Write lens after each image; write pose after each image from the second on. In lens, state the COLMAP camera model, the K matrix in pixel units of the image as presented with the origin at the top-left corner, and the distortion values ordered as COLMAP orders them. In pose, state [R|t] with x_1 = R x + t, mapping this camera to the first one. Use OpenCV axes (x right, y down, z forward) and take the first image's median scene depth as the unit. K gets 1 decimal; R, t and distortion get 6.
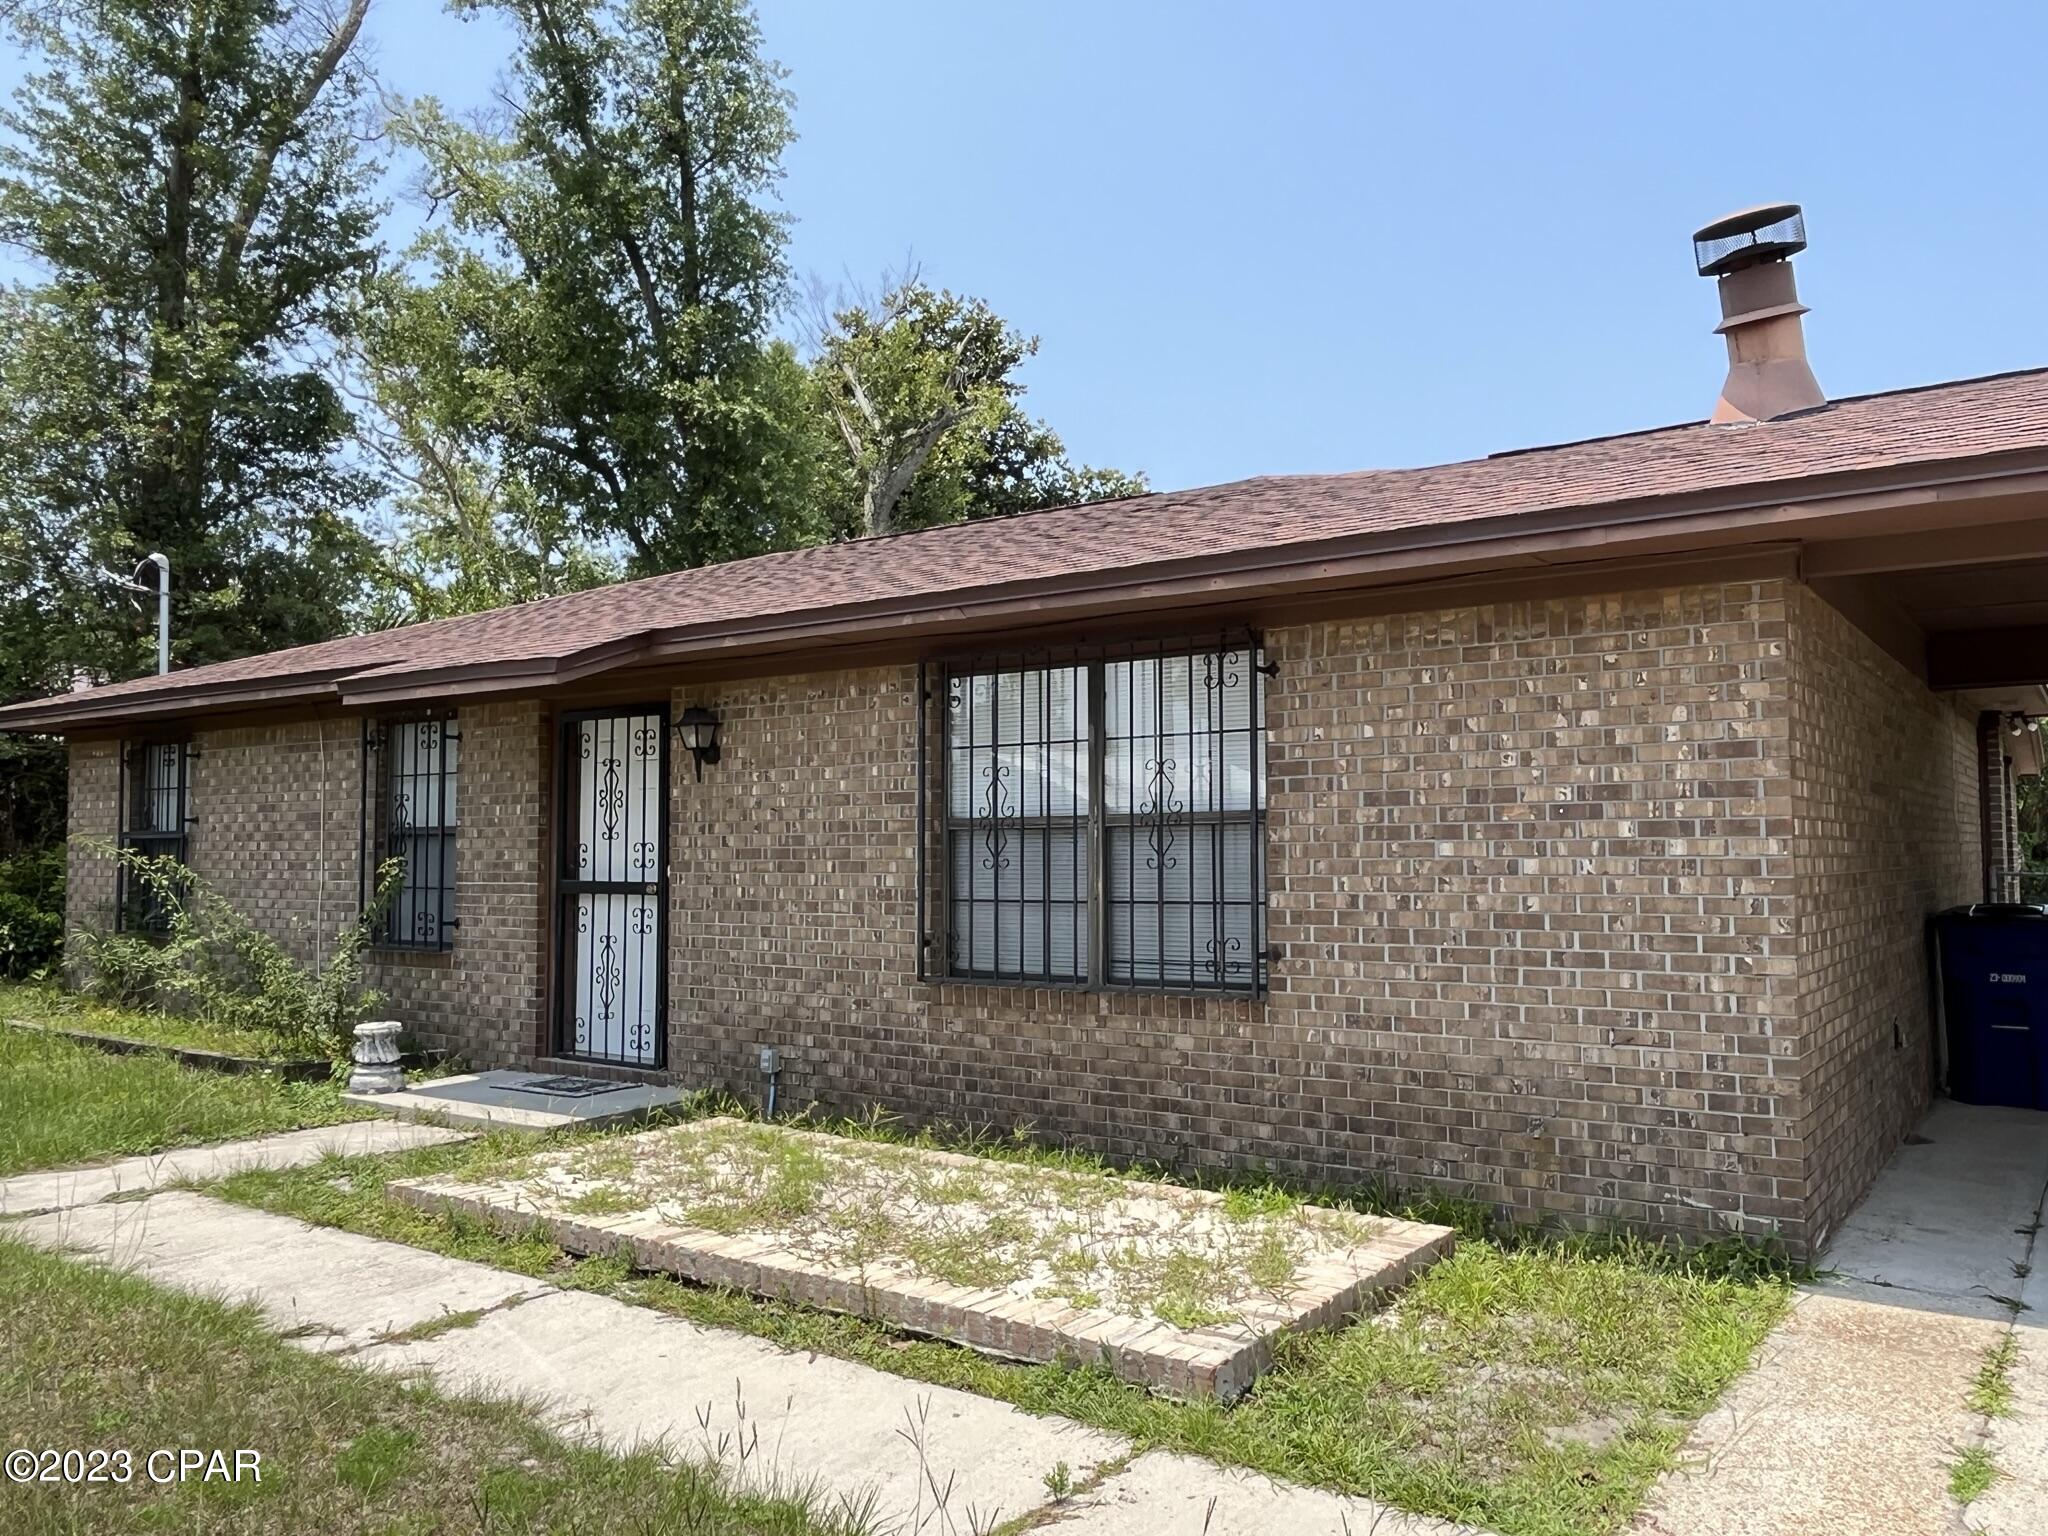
lens RADIAL K [[1538.4, 0, 1024.0], [0, 1538.4, 768.0], [0, 0, 1]] dist [-0.003545, 0.002034]
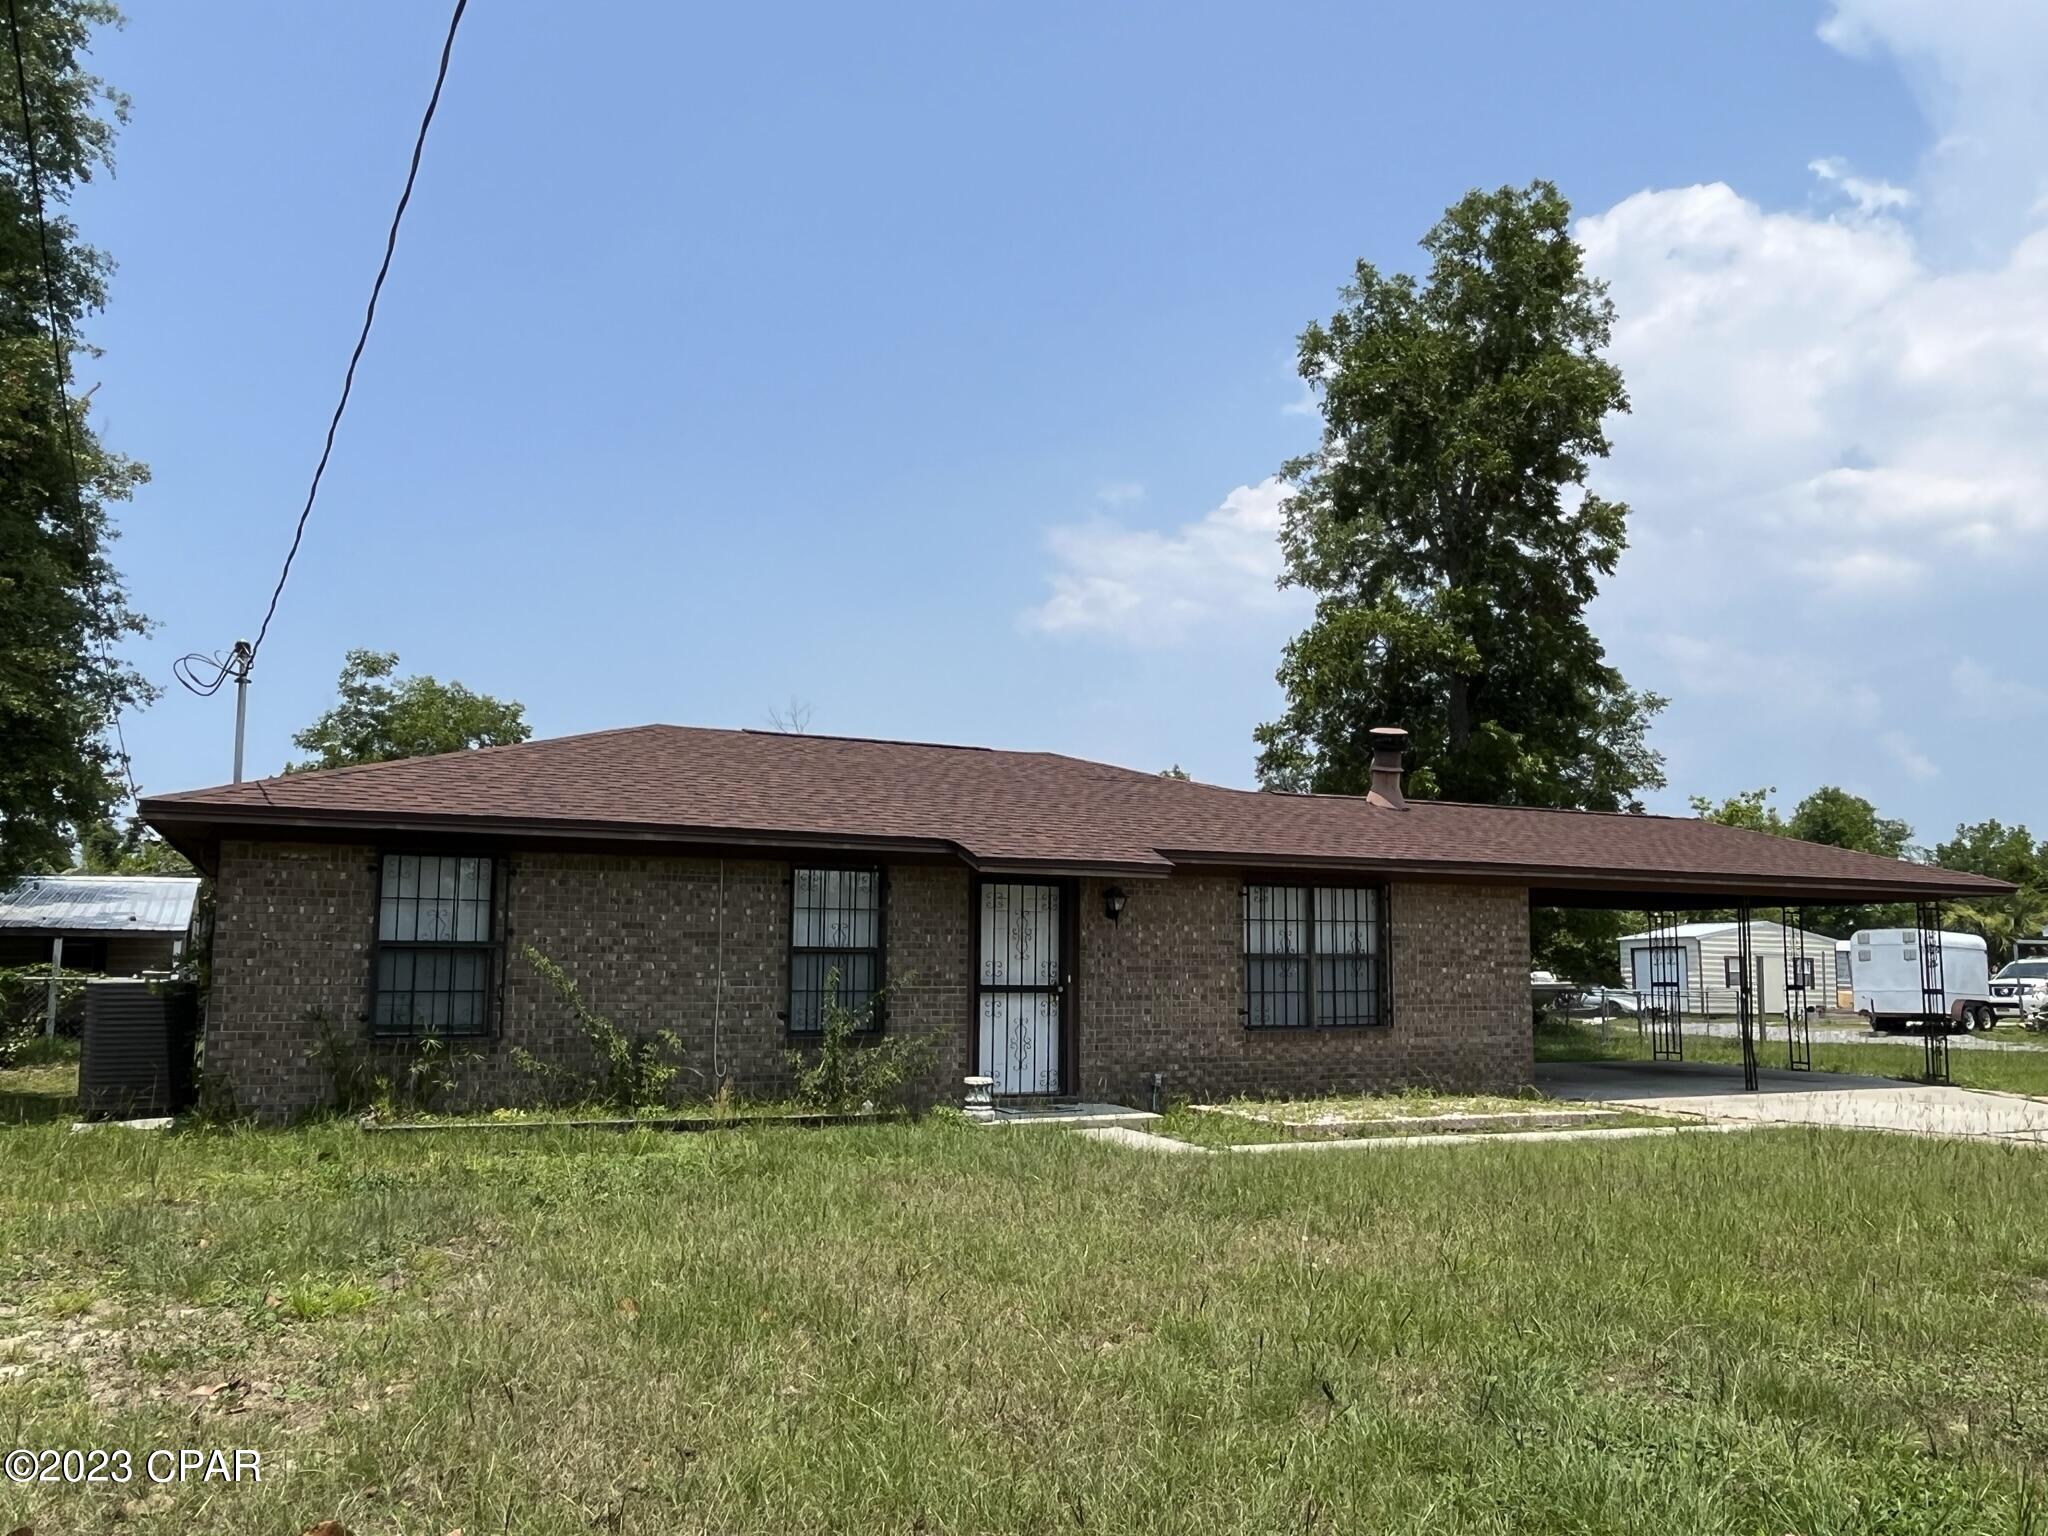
lens RADIAL K [[1538.4, 0, 1024.0], [0, 1538.4, 768.0], [0, 0, 1]] dist [-0.003545, 0.002034]
pose [[0.490470, 0.117025, 0.863565, -2.193325], [-0.058020, 0.993129, -0.101630, 0.013422], [-0.869524, -0.000257, 0.493890, 0.240267]]
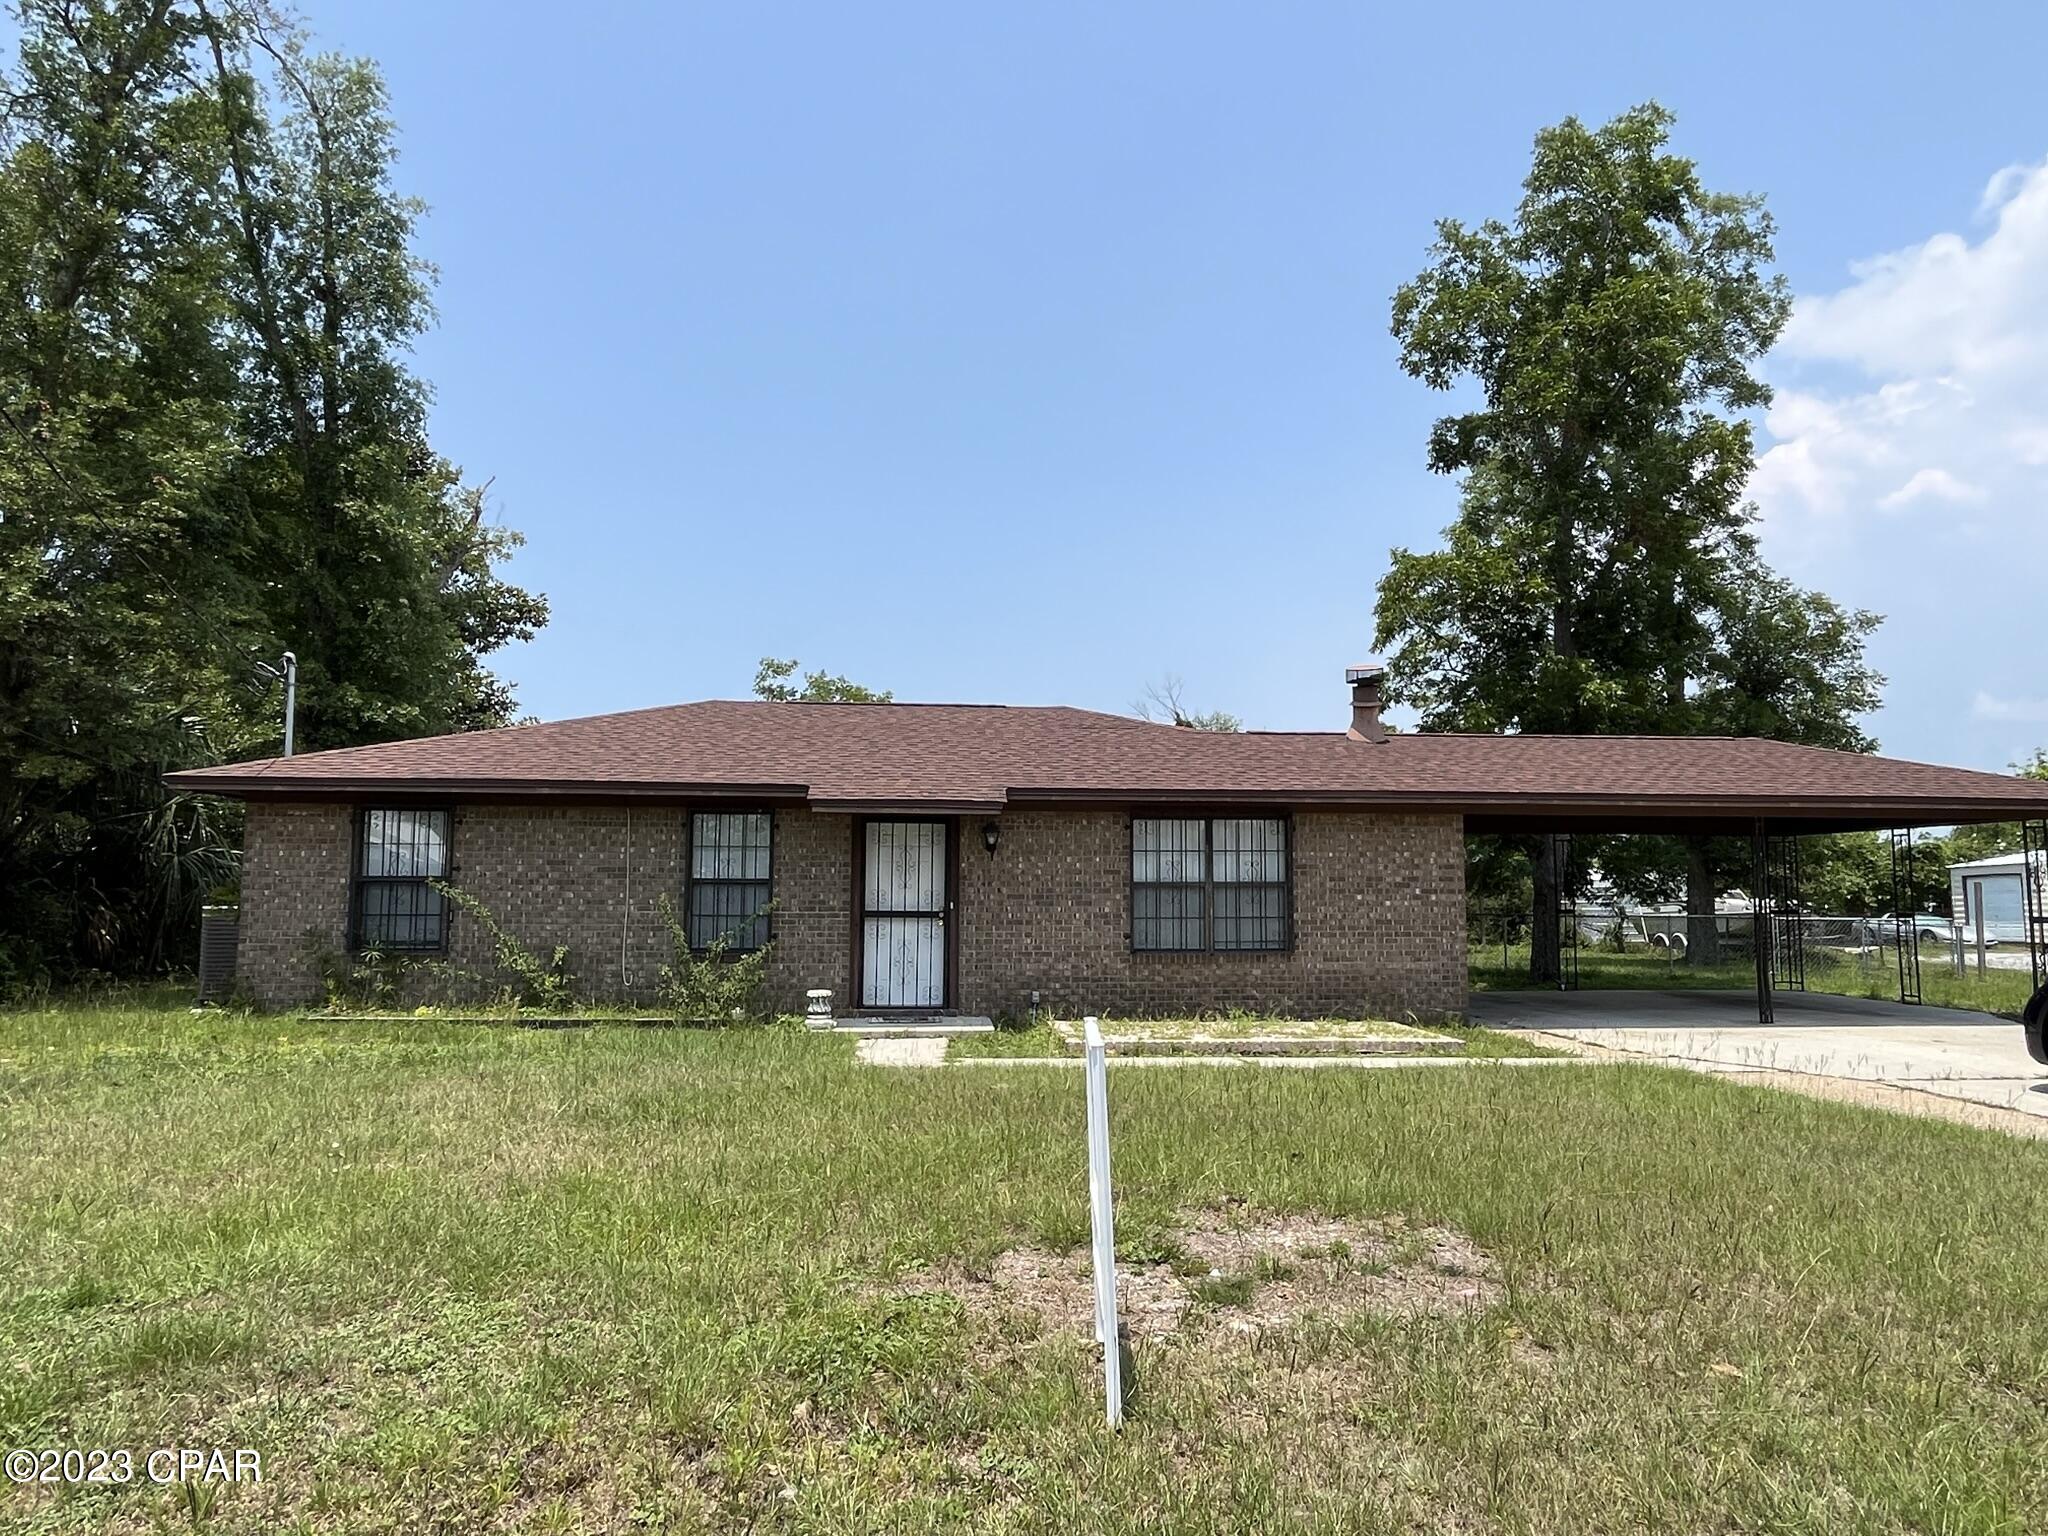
lens RADIAL K [[1268.6, 0, 1025.0], [0, 1268.6, 759.9], [0, 0, 1]] dist [-0.003544, -0.000119]
pose [[0.761109, 0.073863, 0.644405, -1.490829], [-0.042675, 0.997045, -0.063881, -0.021449], [-0.647219, 0.021120, 0.762011, -0.346864]]
